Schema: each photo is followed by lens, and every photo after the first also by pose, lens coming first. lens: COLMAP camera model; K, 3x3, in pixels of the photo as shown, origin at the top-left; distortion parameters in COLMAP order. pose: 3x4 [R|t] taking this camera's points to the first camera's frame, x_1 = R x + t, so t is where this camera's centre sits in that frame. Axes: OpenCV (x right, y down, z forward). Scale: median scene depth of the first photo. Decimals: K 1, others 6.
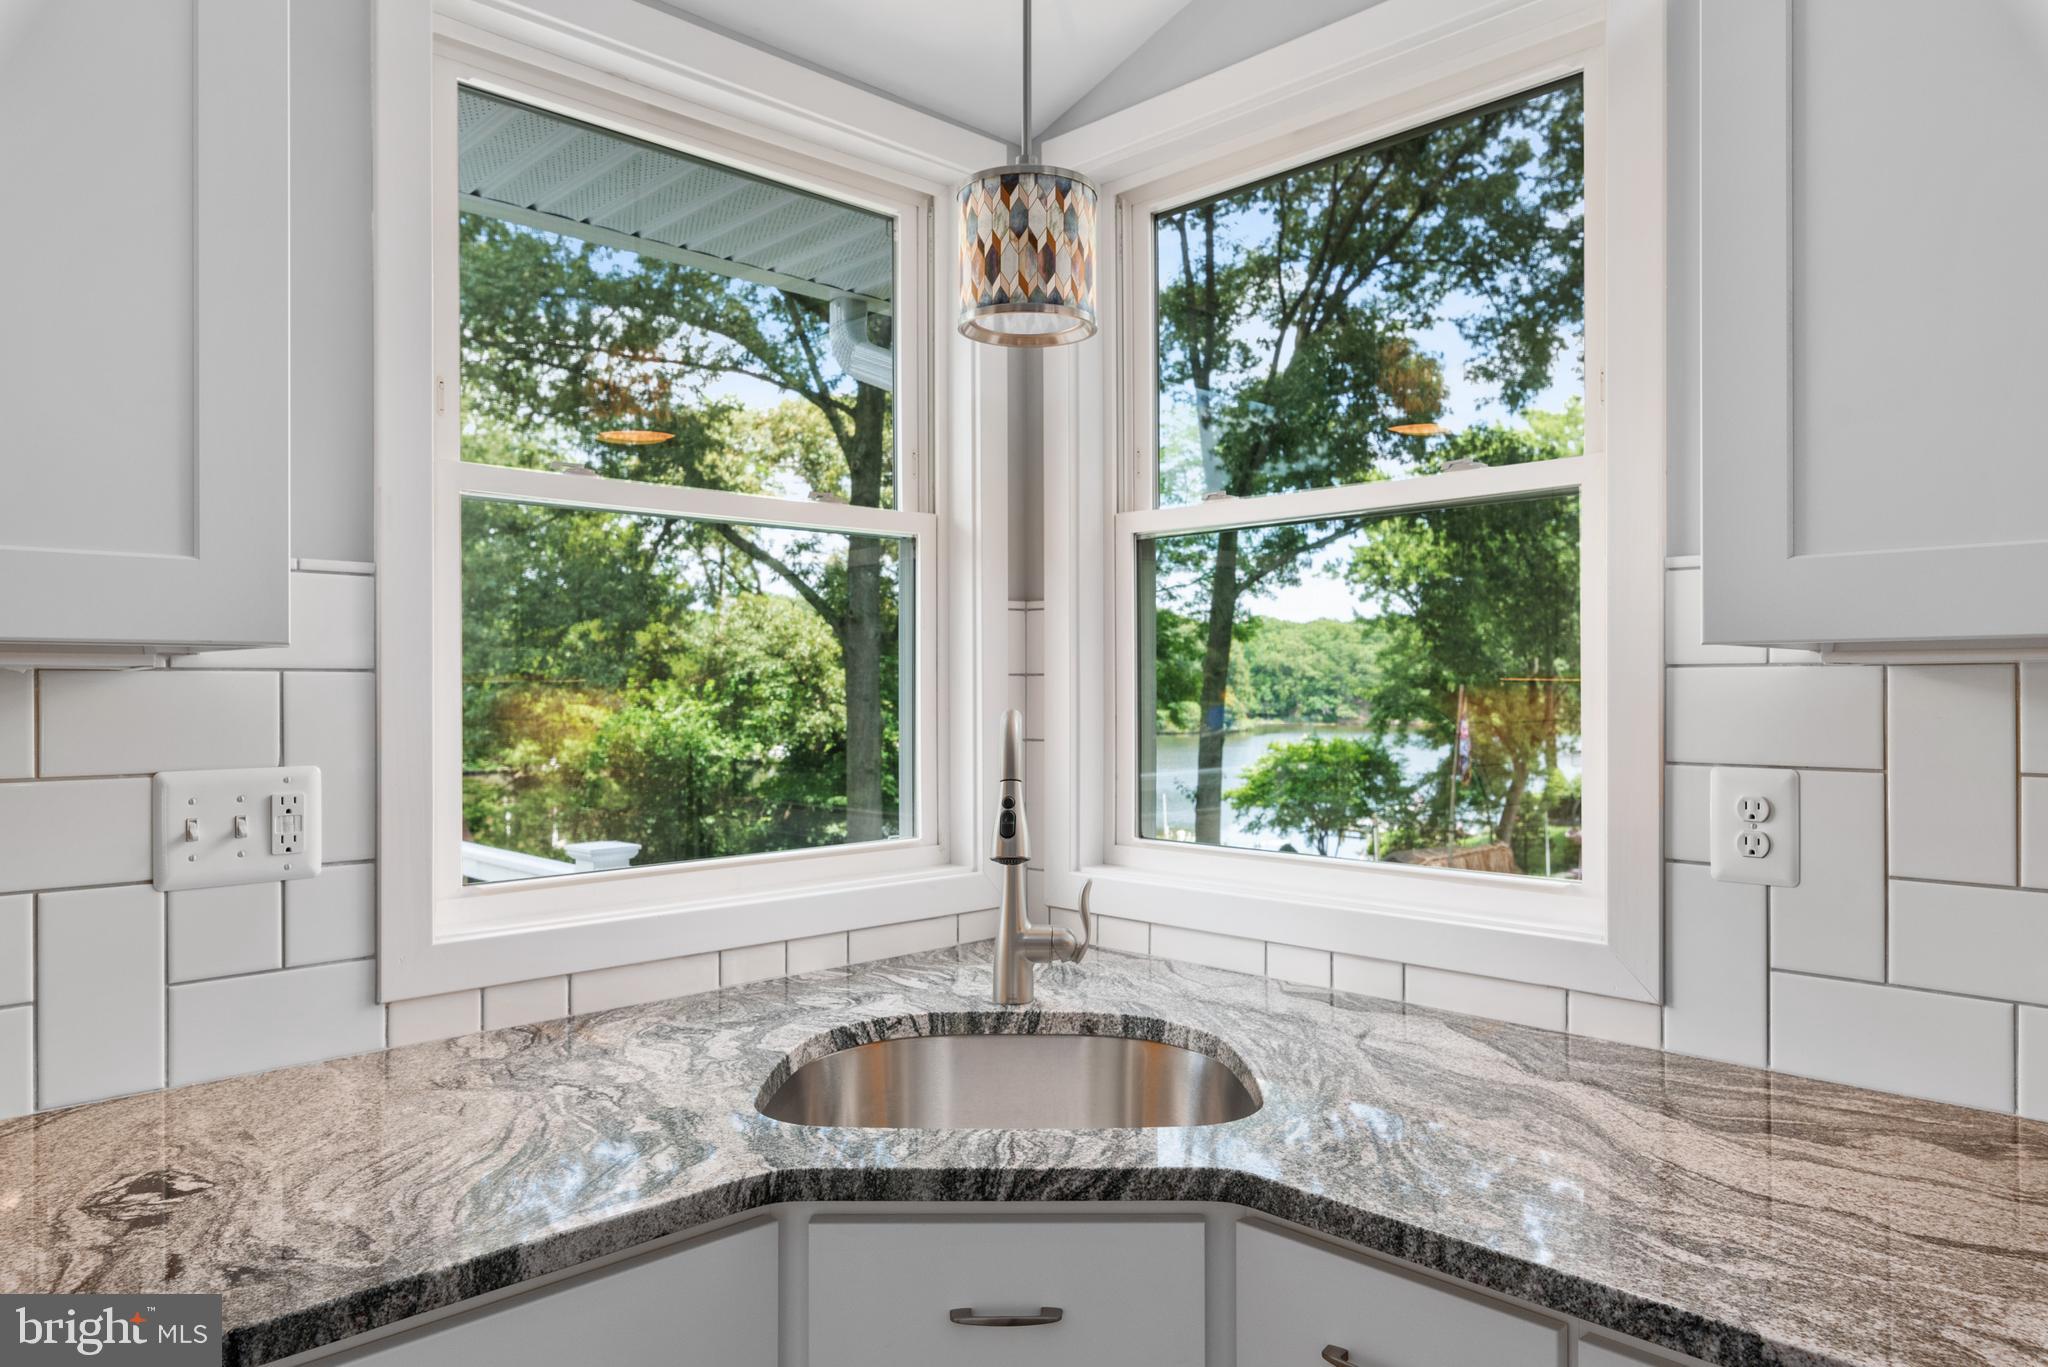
lens RADIAL K [[1344.5, 0, 1013.6], [0, 1344.5, 696.7], [0, 0, 1]] dist [-0.002451, -0.000858]
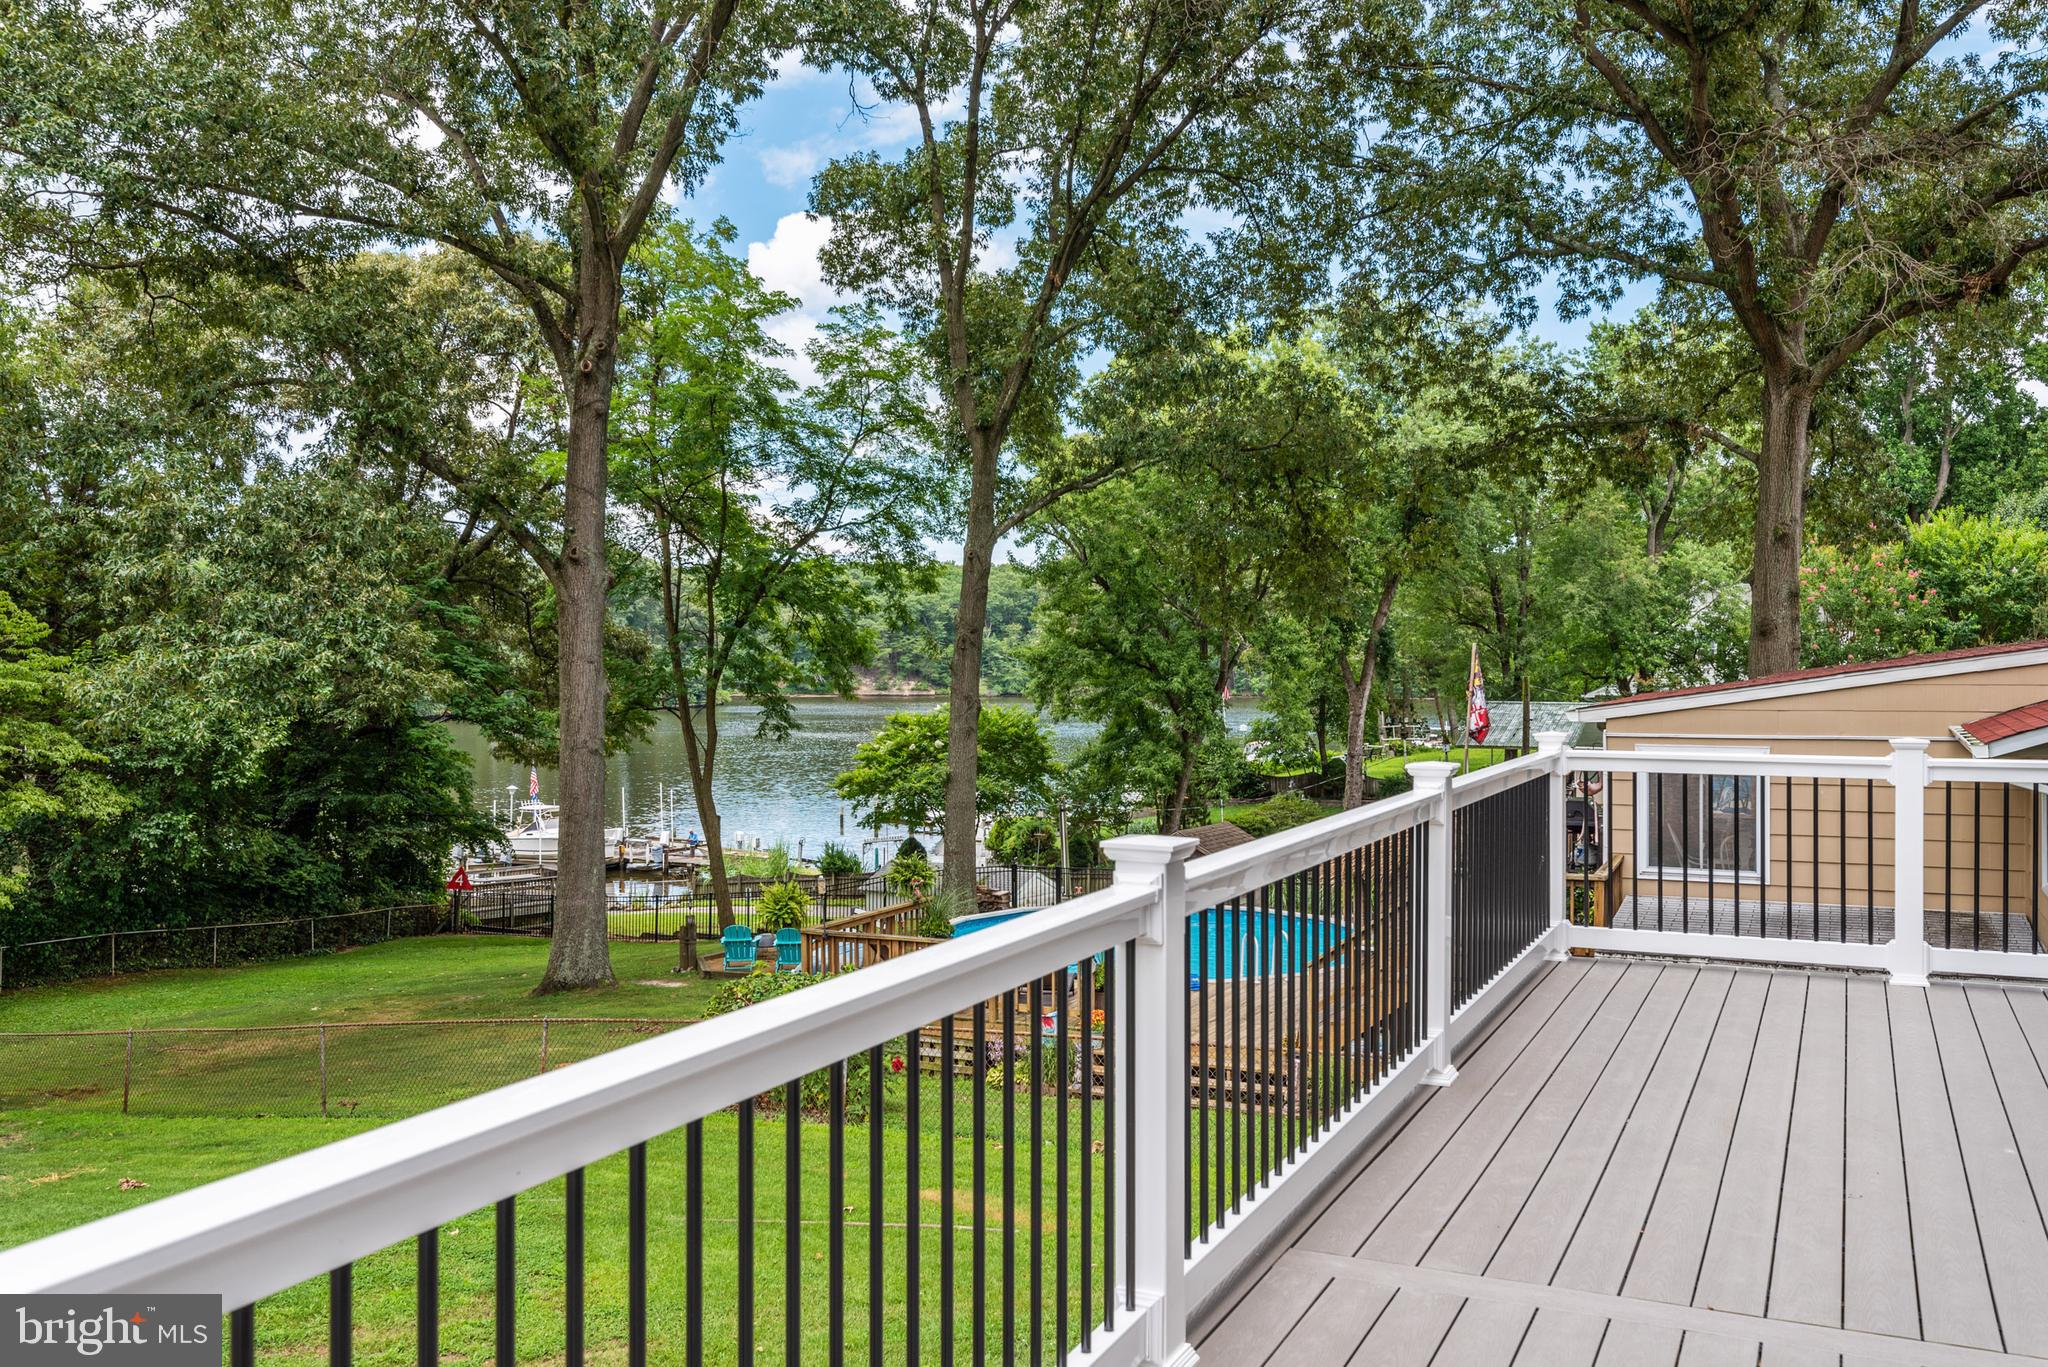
lens RADIAL K [[1741.9, 0, 1029.6], [0, 1741.9, 654.6], [0, 0, 1]] dist [0.002803, 0.003475]
pose [[0.937588, -0.001261, 0.347746, -0.156942], [0.002964, 0.999986, -0.004365, 0.002465], [-0.347735, 0.005124, 0.937579, -0.037985]]
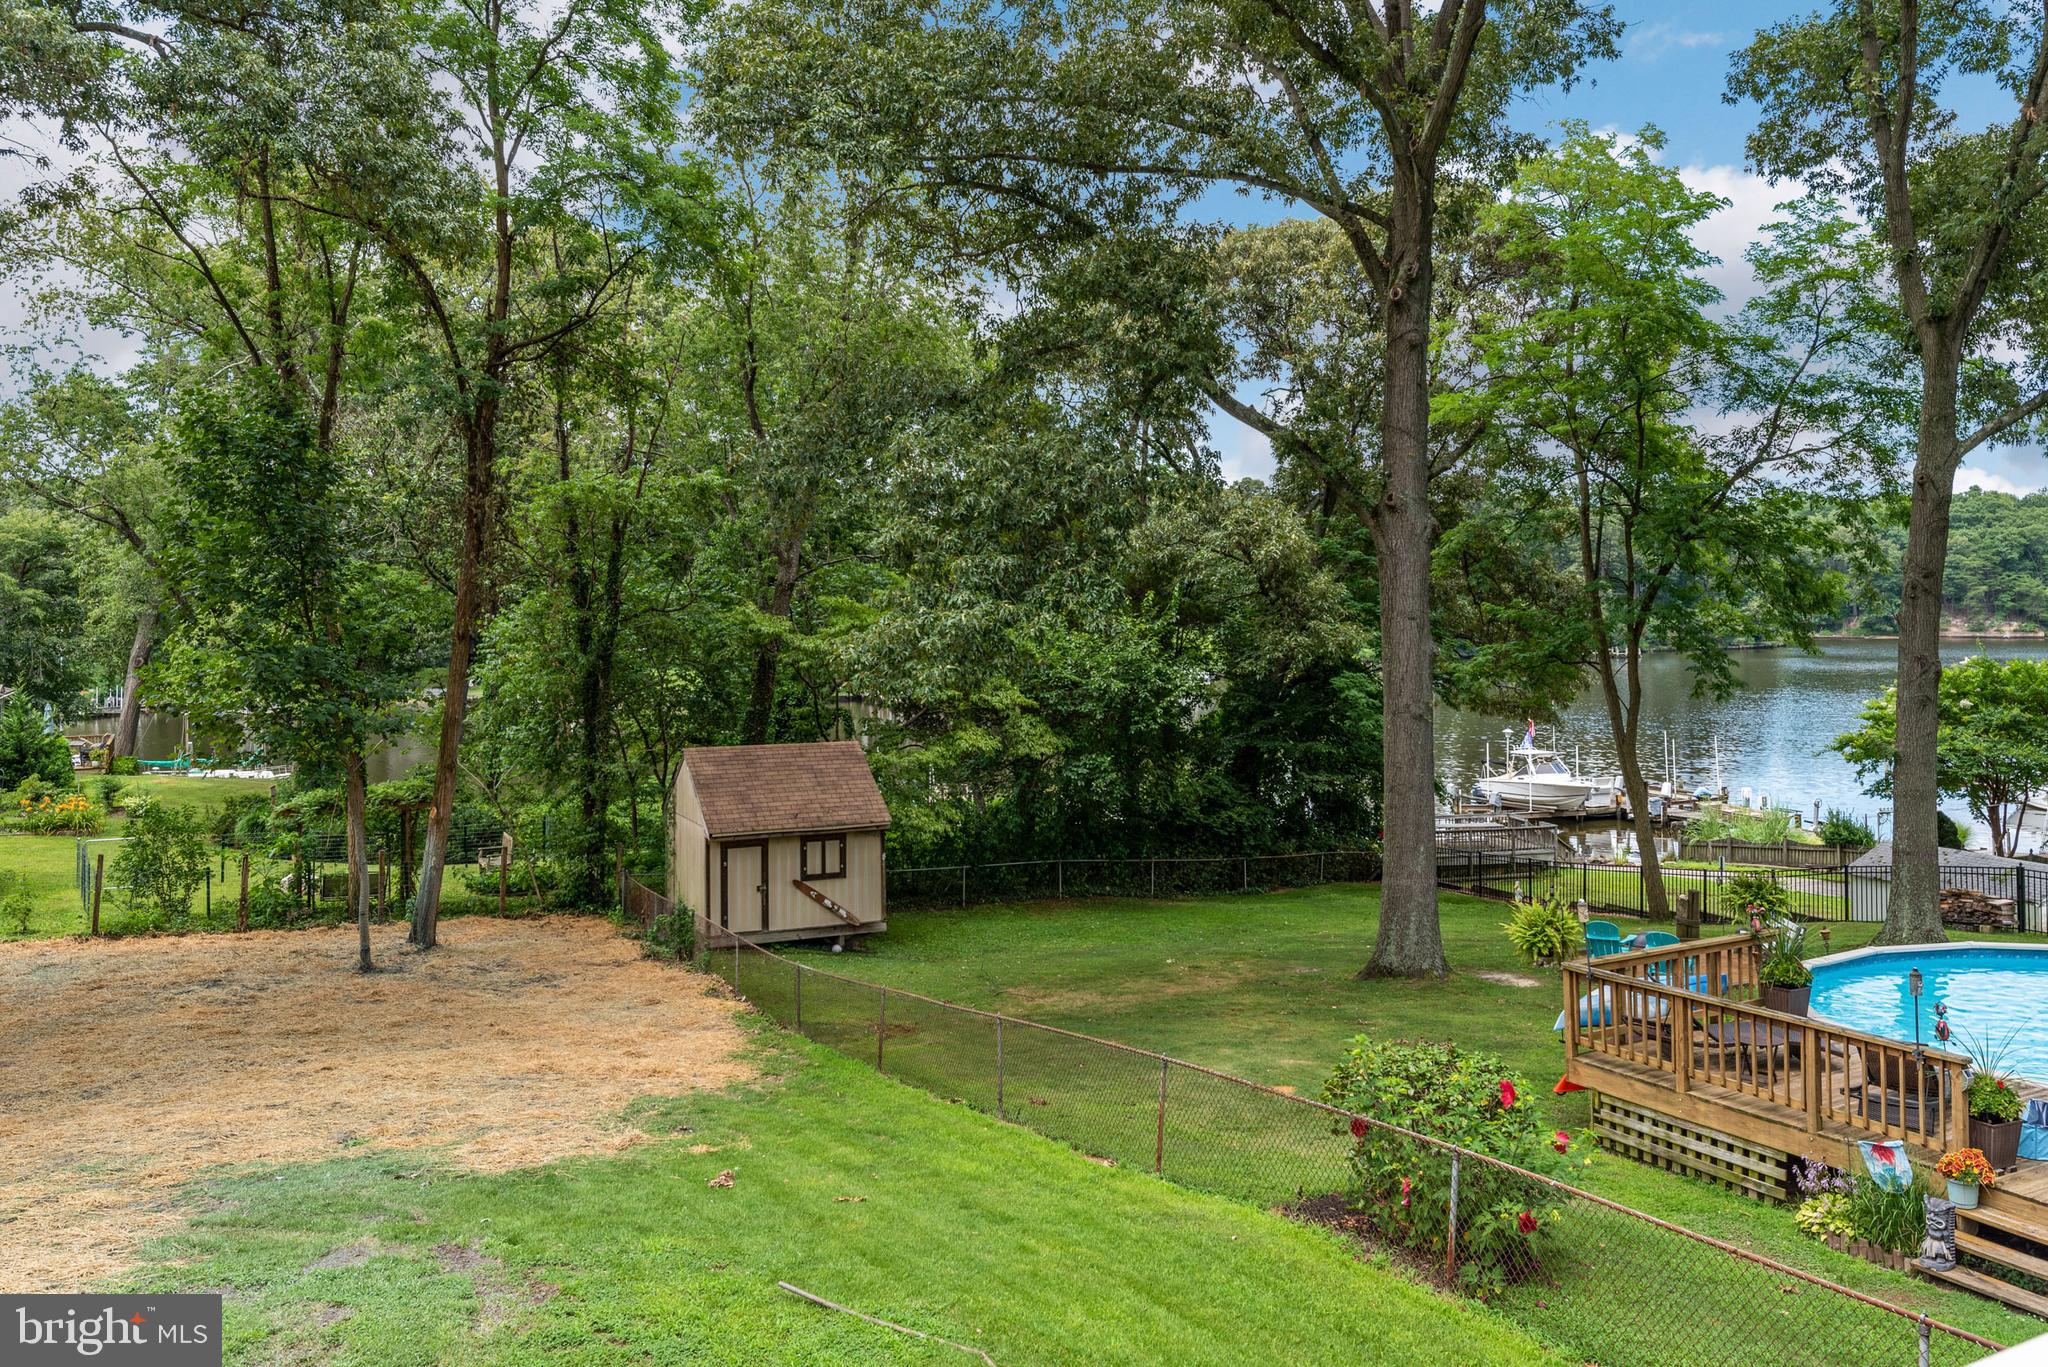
lens RADIAL K [[1626.6, 0, 1037.5], [0, 1626.6, 573.1], [0, 0, 1]] dist [0.014555, -0.008408]
pose [[0.967721, -0.014223, -0.251622, -0.058172], [0.008907, 0.999713, -0.022254, -0.002655], [0.251866, 0.019294, 0.967570, 0.072593]]
